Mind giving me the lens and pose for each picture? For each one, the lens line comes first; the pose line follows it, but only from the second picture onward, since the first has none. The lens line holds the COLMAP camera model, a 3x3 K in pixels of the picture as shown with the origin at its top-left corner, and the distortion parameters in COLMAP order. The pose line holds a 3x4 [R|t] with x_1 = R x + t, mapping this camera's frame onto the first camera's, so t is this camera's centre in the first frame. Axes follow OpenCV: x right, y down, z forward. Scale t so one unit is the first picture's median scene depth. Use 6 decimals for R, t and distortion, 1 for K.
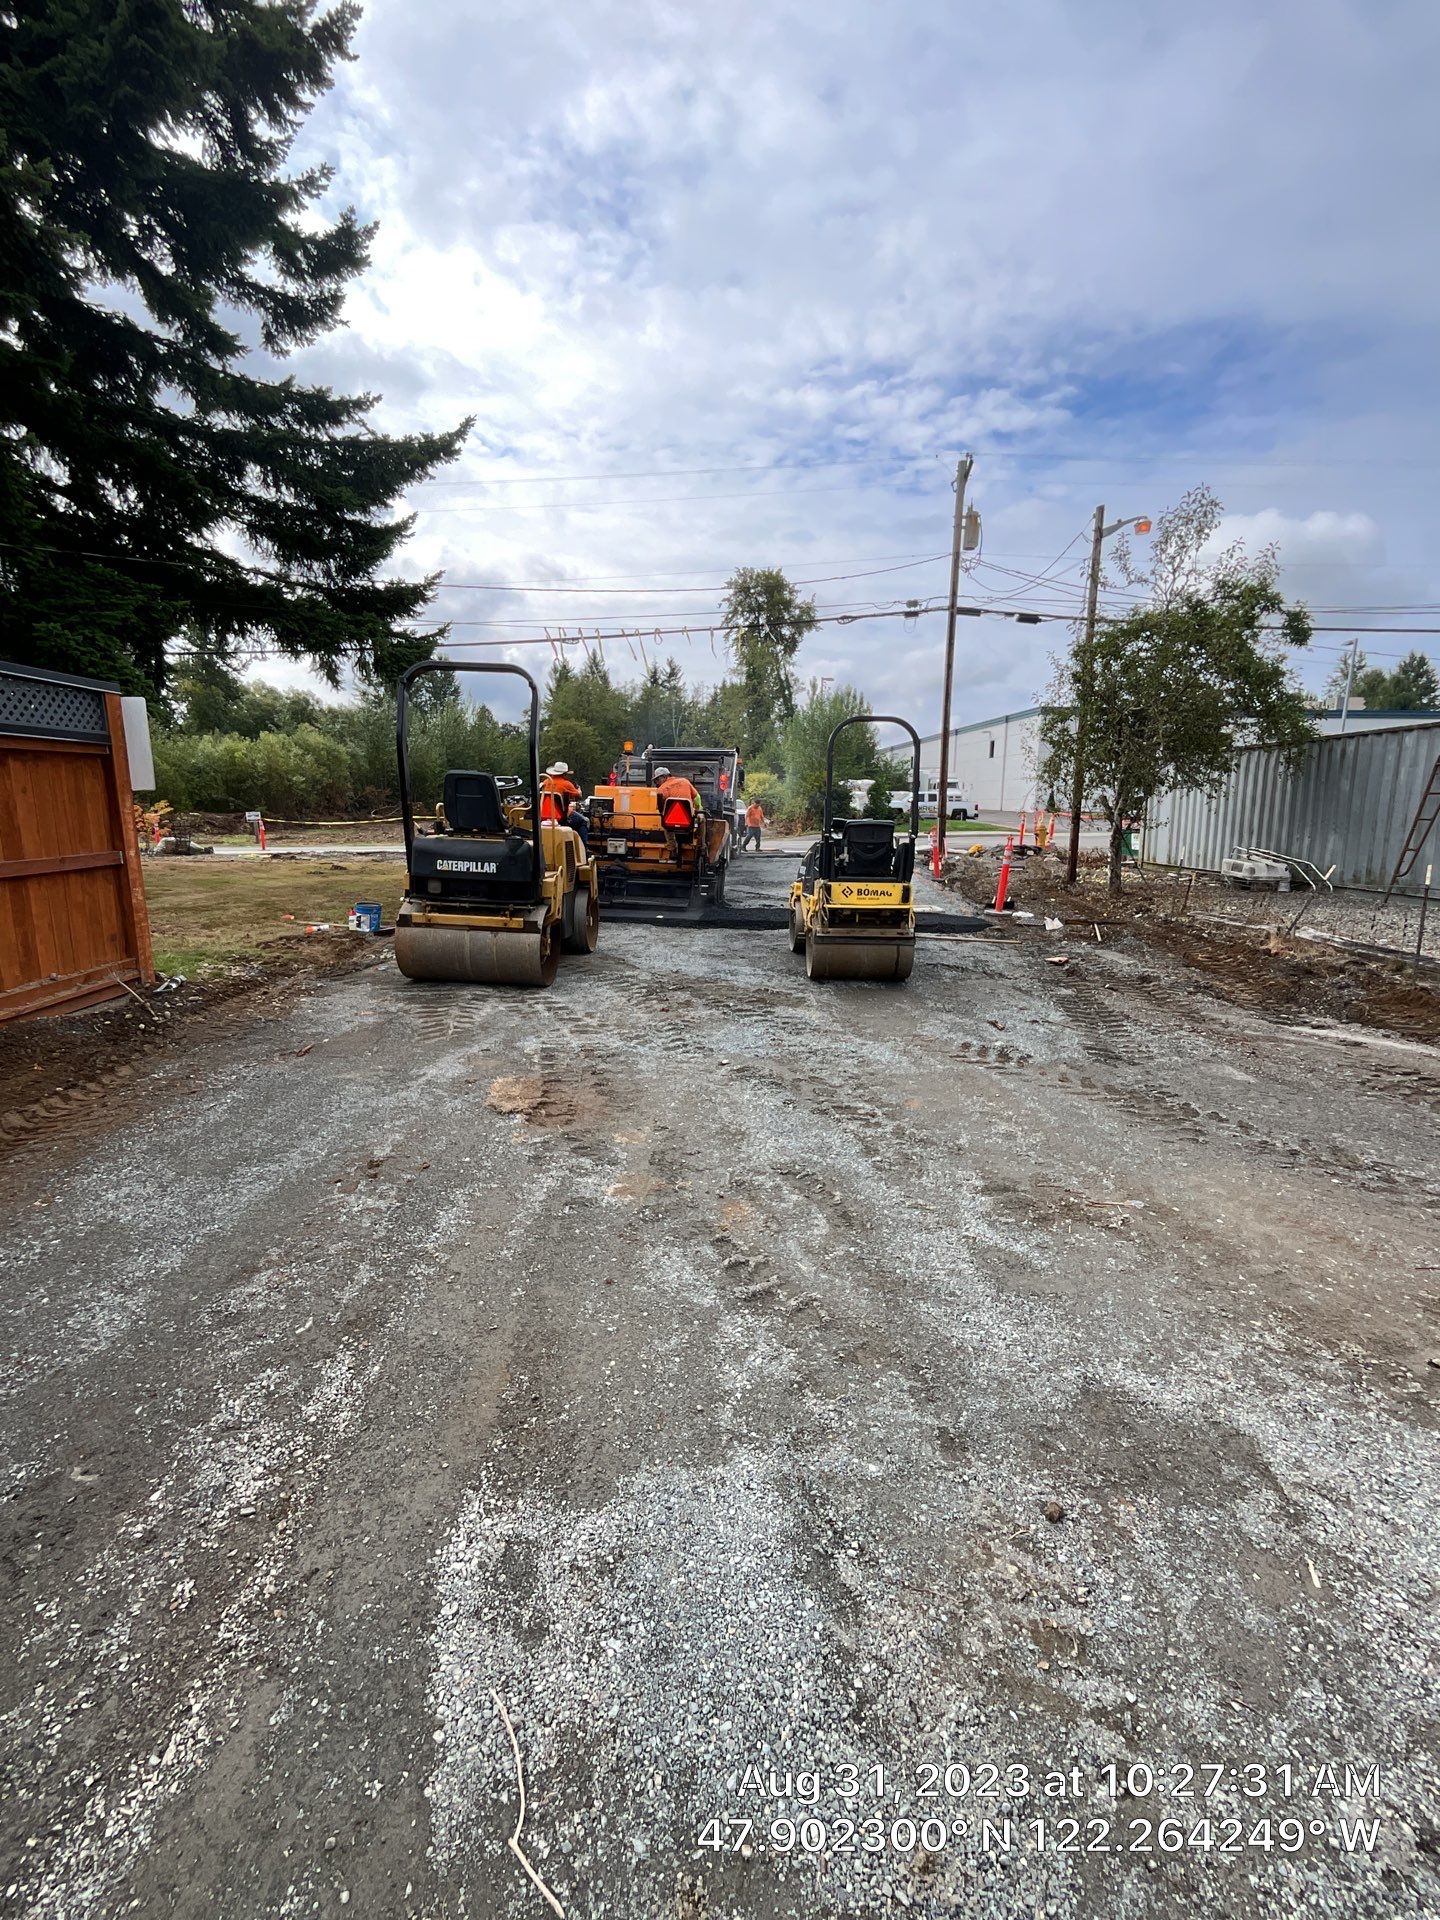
lens RADIAL K [[887.3, 0, 720.0], [0, 887.3, 960.0], [0, 0, 1]] dist [-0.000805, -0.000293]
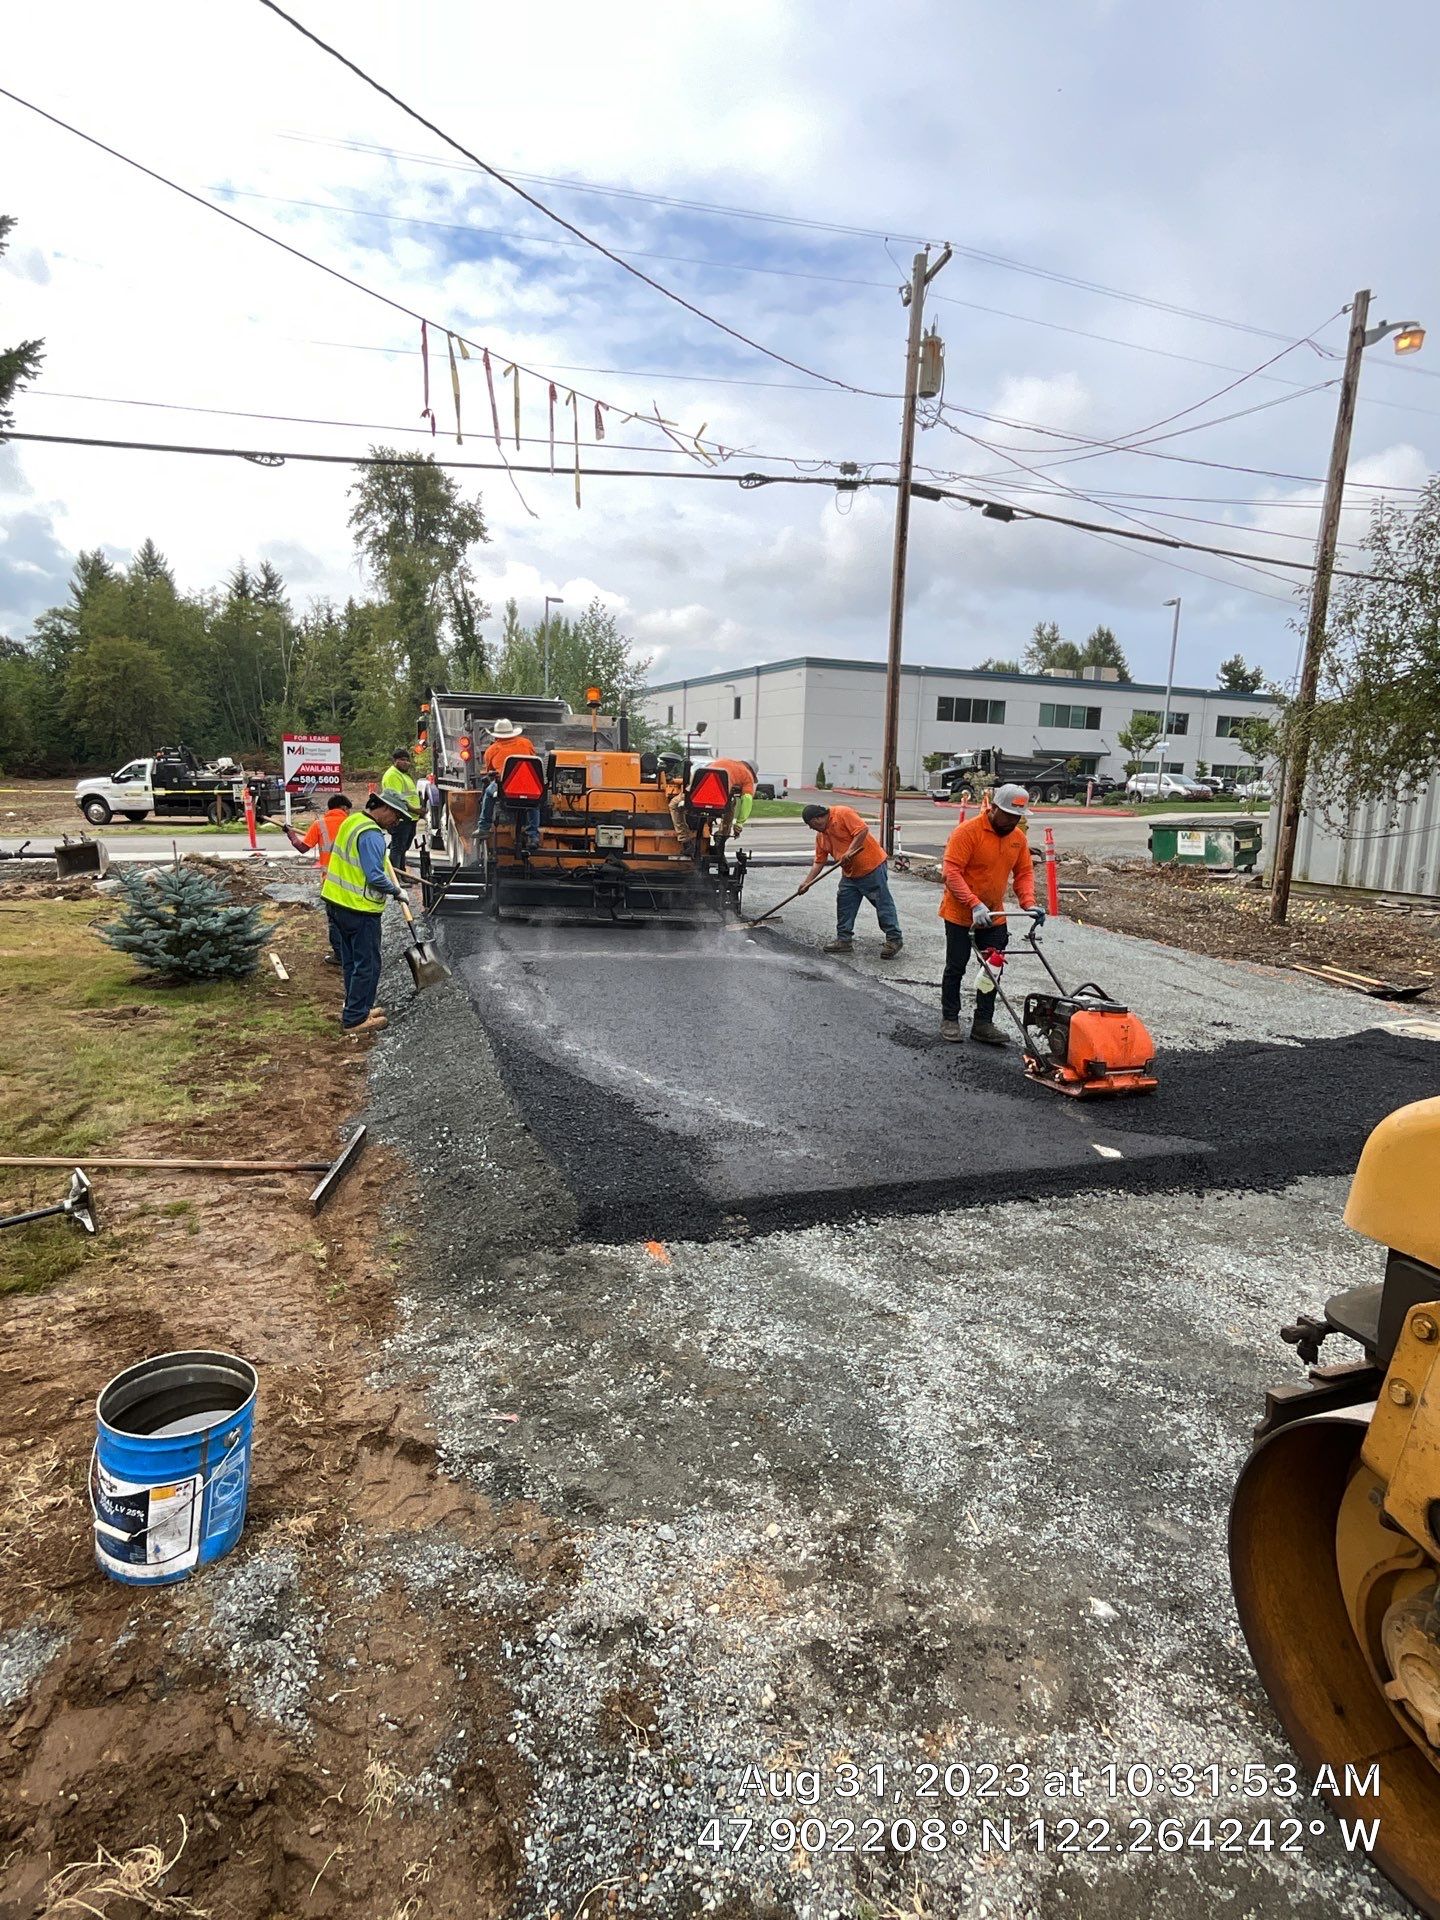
lens RADIAL K [[1053.6, 0, 720.0], [0, 1053.6, 960.0], [0, 0, 1]] dist [-0.001008, 0.001670]
pose [[0.931669, -0.043116, 0.360740, -0.047383], [0.041711, 0.999061, 0.011682, -0.018149], [-0.360905, 0.004163, 0.932593, 0.097691]]
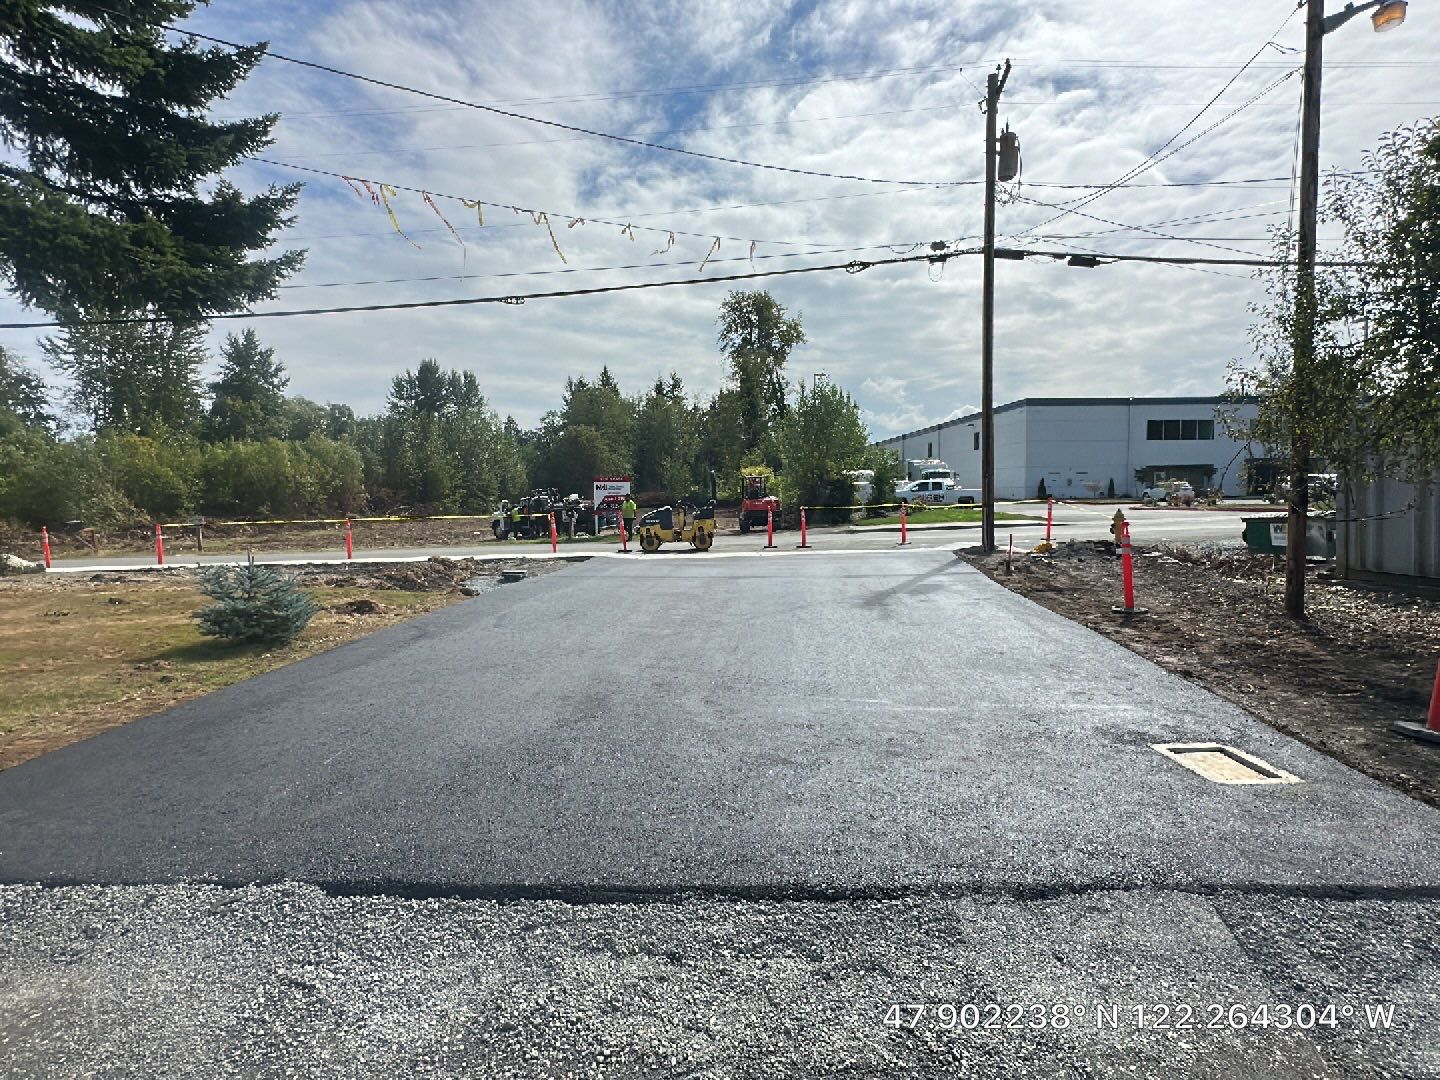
lens RADIAL K [[747.2, 0, 720.0], [0, 747.2, 540.0], [0, 0, 1]] dist [0.001100, -0.000842]
pose [[0.999781, -0.020151, -0.005599, 0.005298], [0.019344, 0.992742, -0.118694, -0.017942], [0.007950, 0.118560, 0.992915, 0.106572]]
